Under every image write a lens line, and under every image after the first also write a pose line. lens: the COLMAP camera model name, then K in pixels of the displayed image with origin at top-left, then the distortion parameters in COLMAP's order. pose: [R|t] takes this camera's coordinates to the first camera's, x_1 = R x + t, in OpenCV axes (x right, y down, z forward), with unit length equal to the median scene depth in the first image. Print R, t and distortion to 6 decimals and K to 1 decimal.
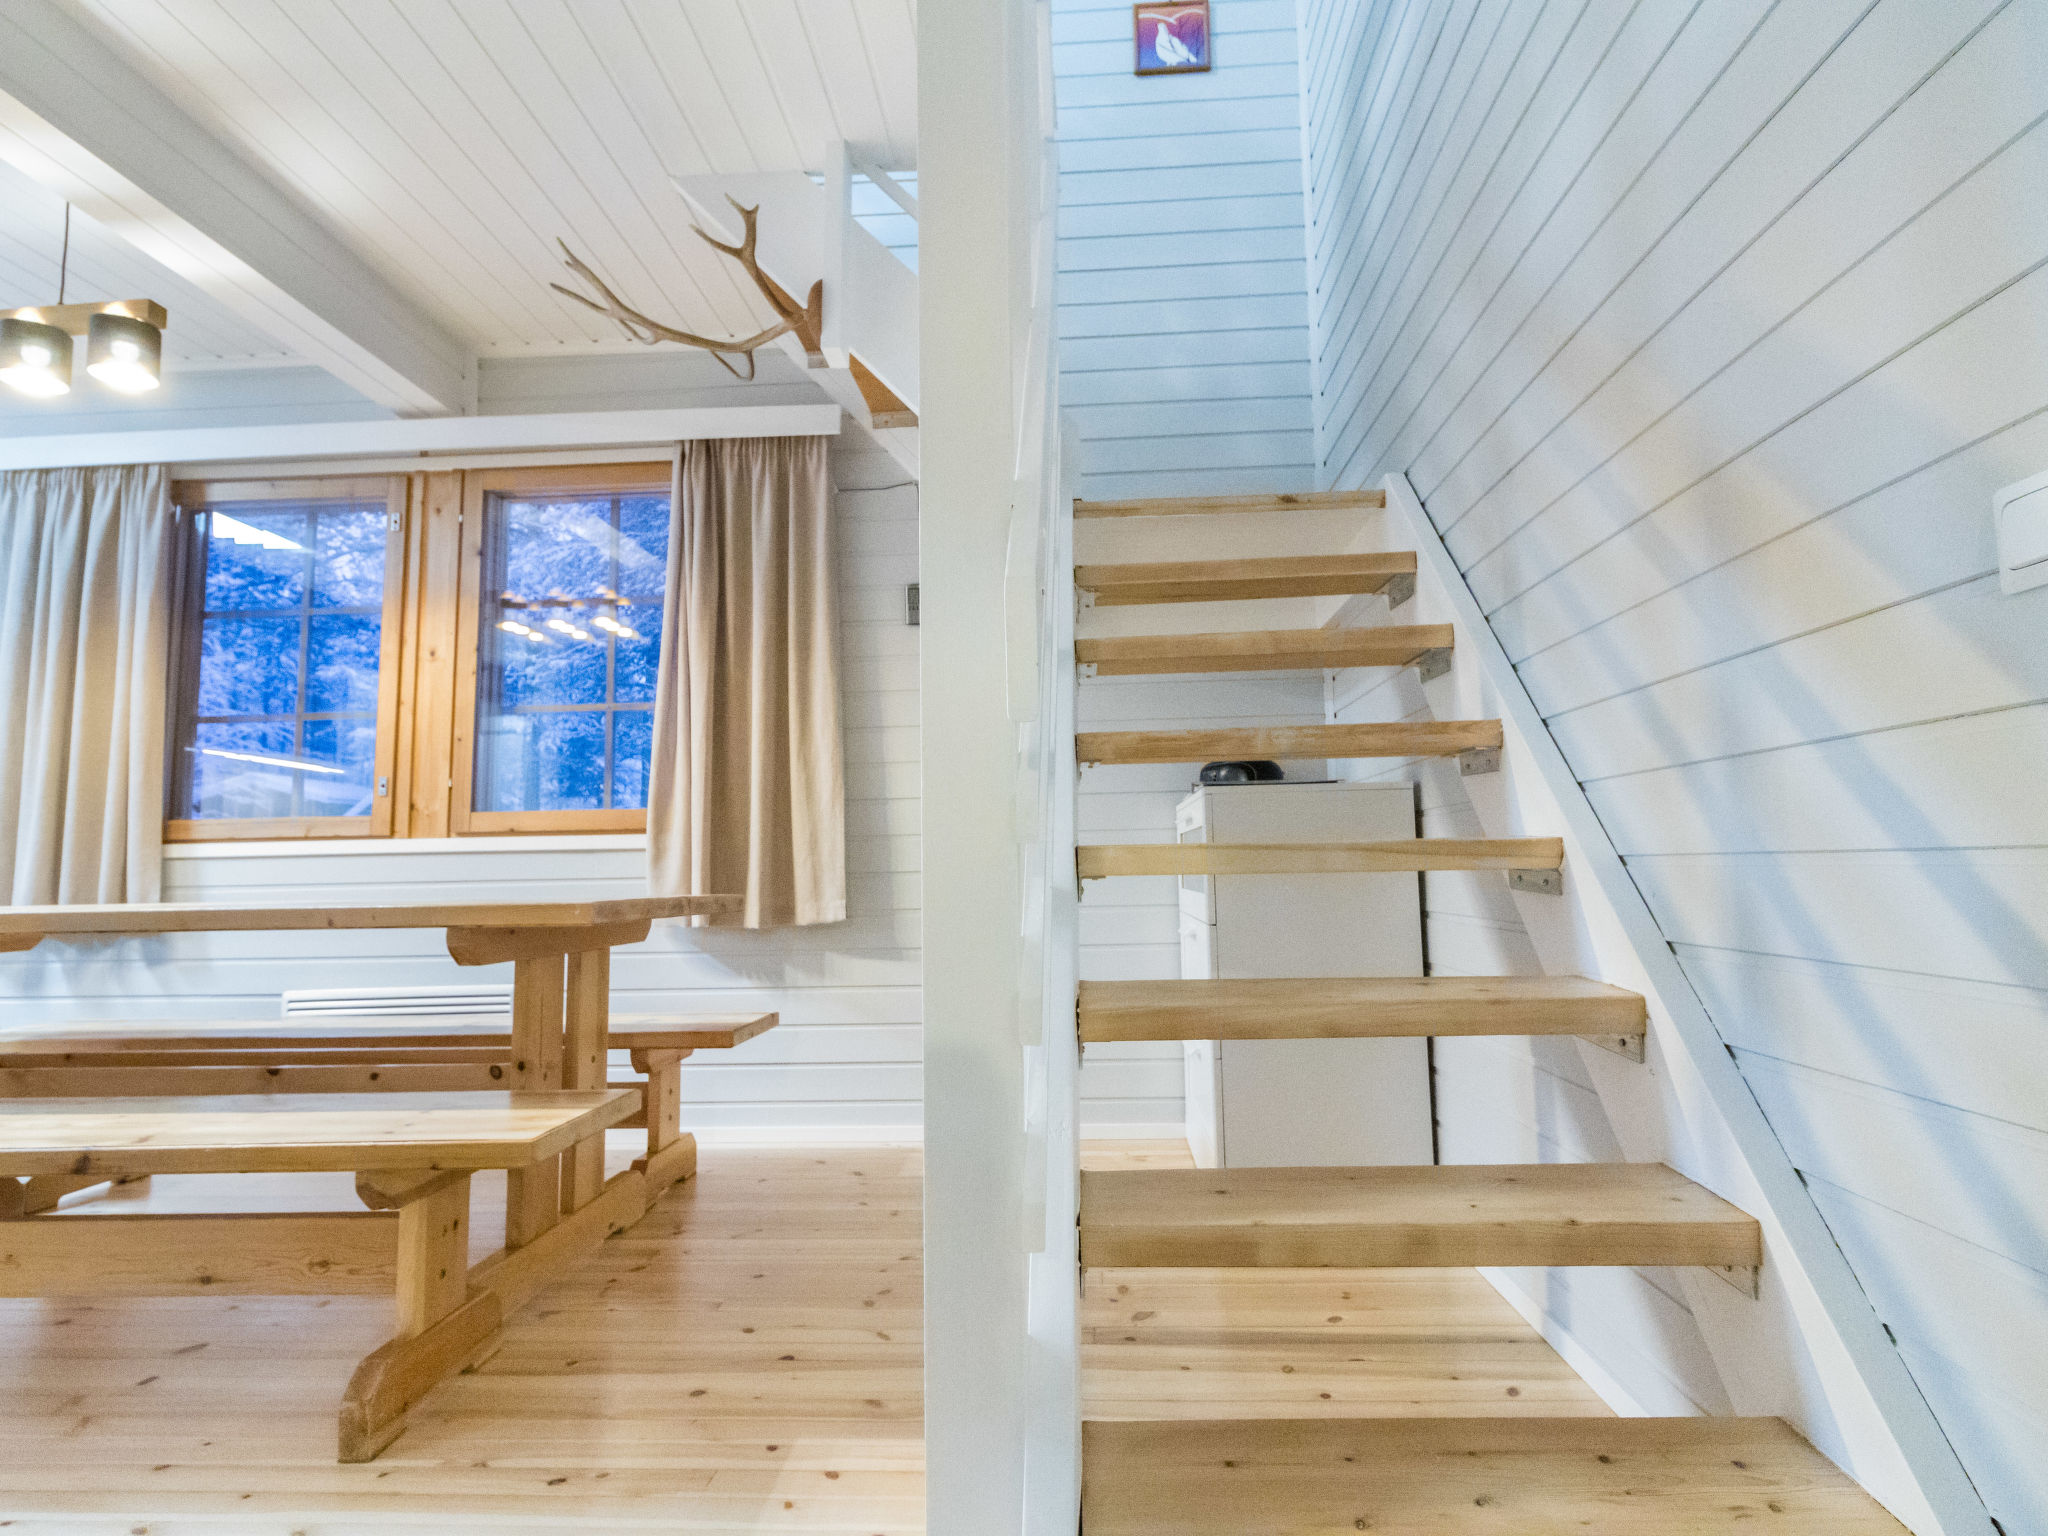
lens RADIAL K [[1097.8, 0, 1024.0], [0, 1097.8, 768.0], [0, 0, 1]] dist [0.000537, 0.000227]
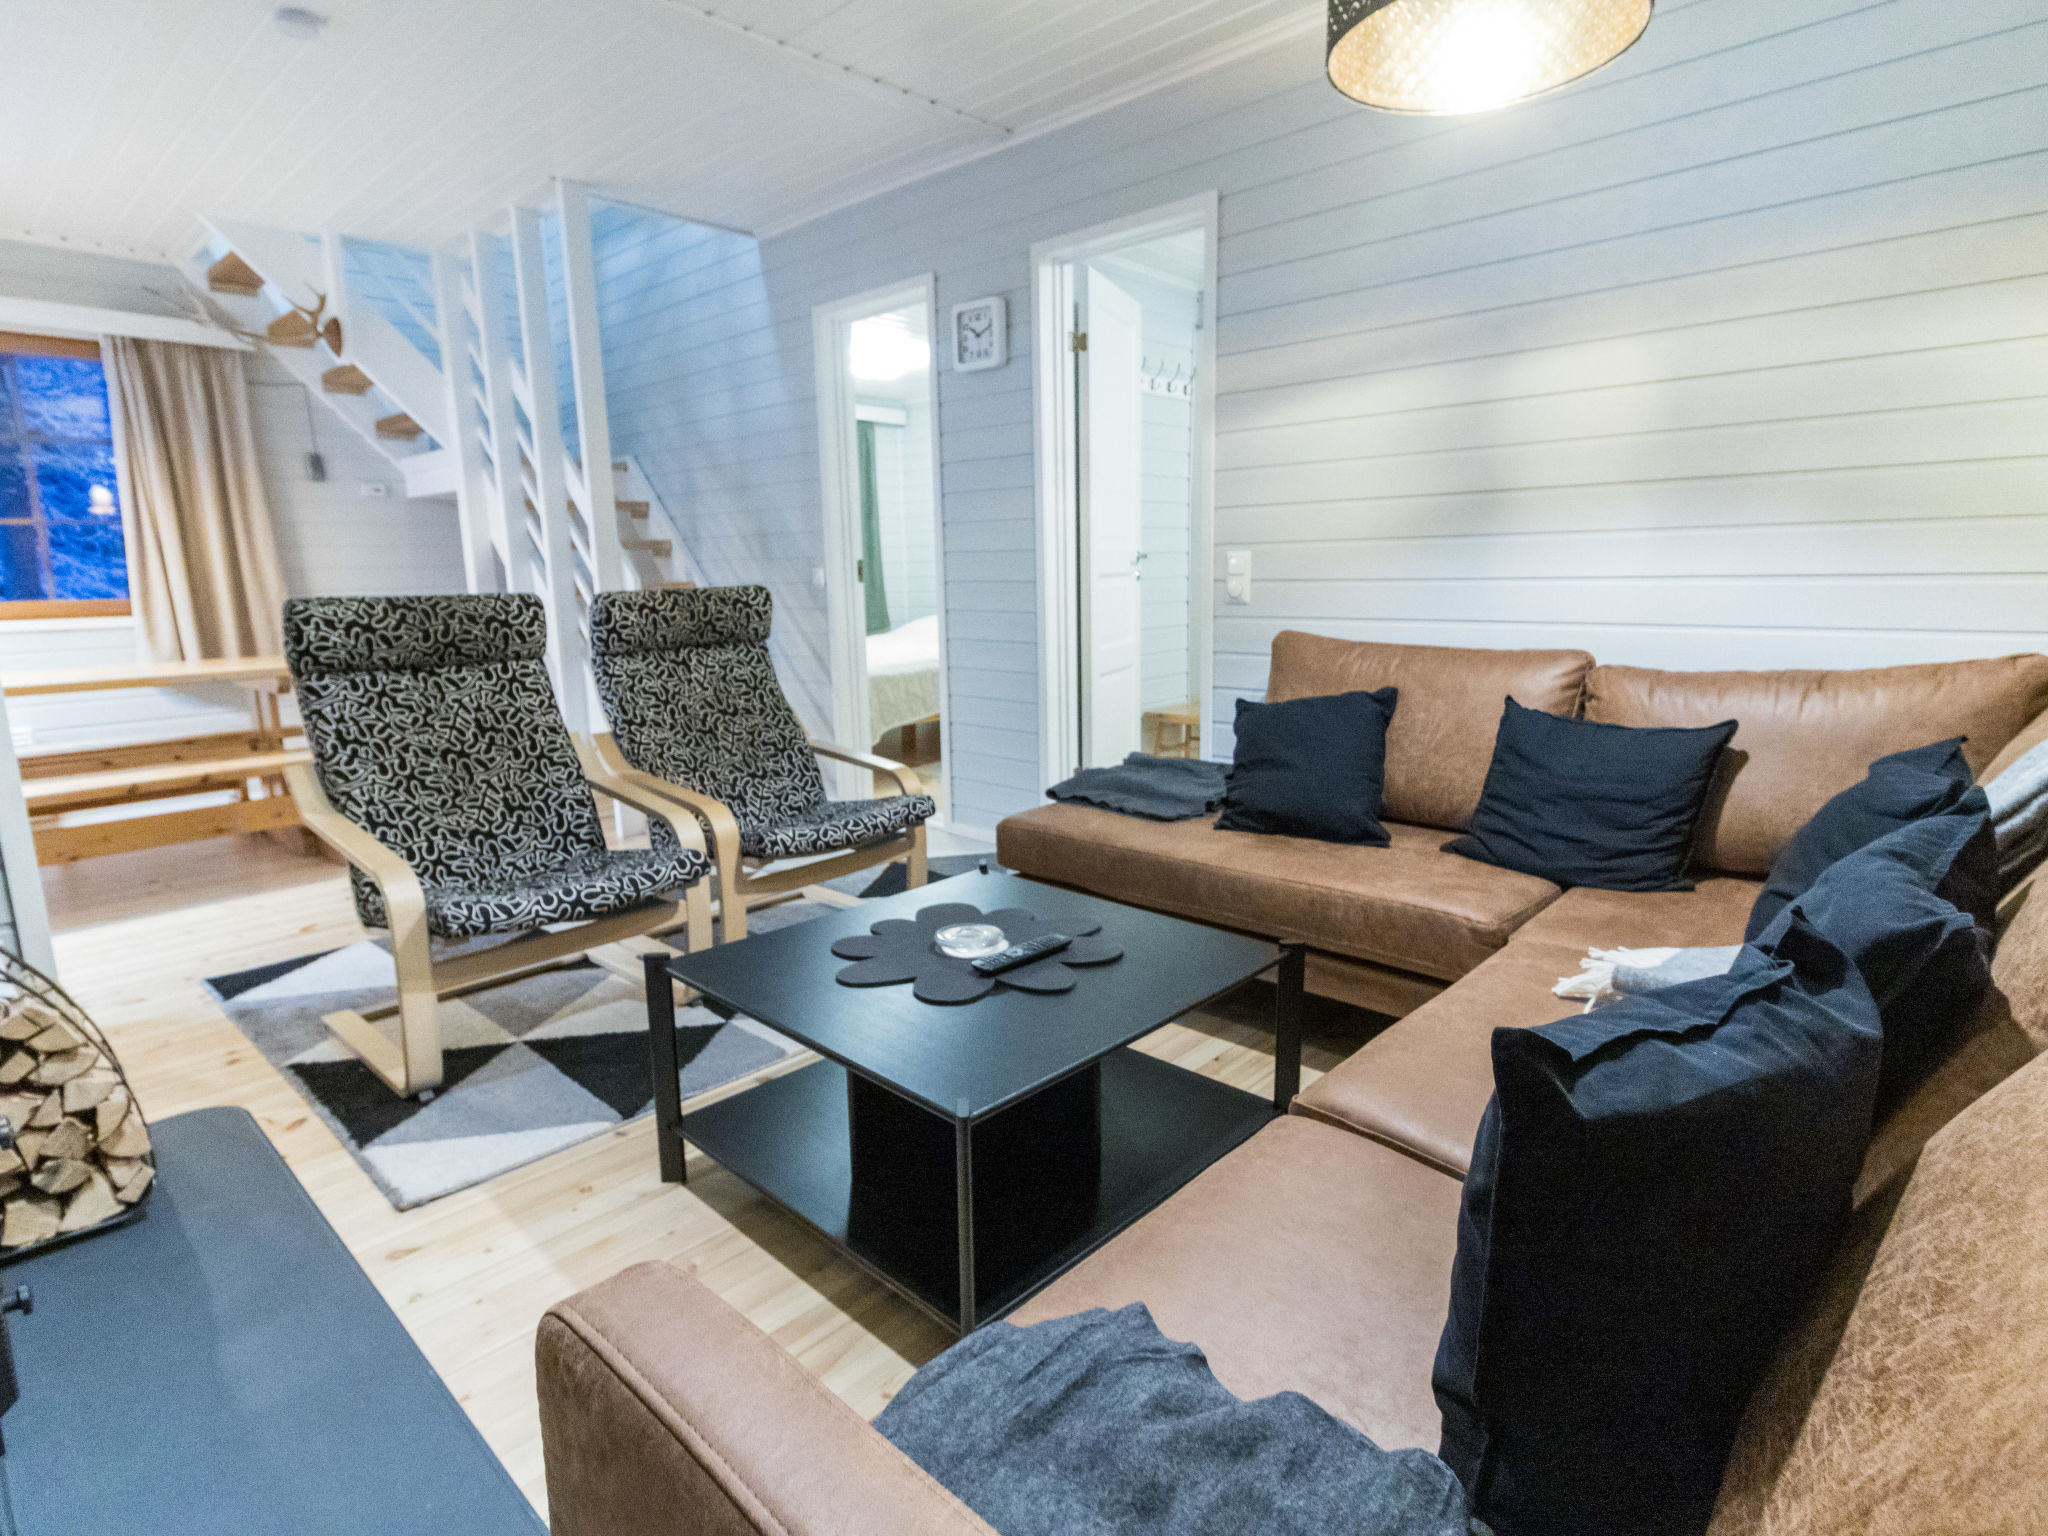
lens RADIAL K [[1097.8, 0, 1024.0], [0, 1097.8, 768.0], [0, 0, 1]] dist [0.000537, 0.000227]
pose [[0.656207, -0.136168, 0.742193, -0.674253], [-0.059420, 0.971204, 0.230719, -0.156943], [-0.752238, -0.195500, 0.629220, -0.883080]]
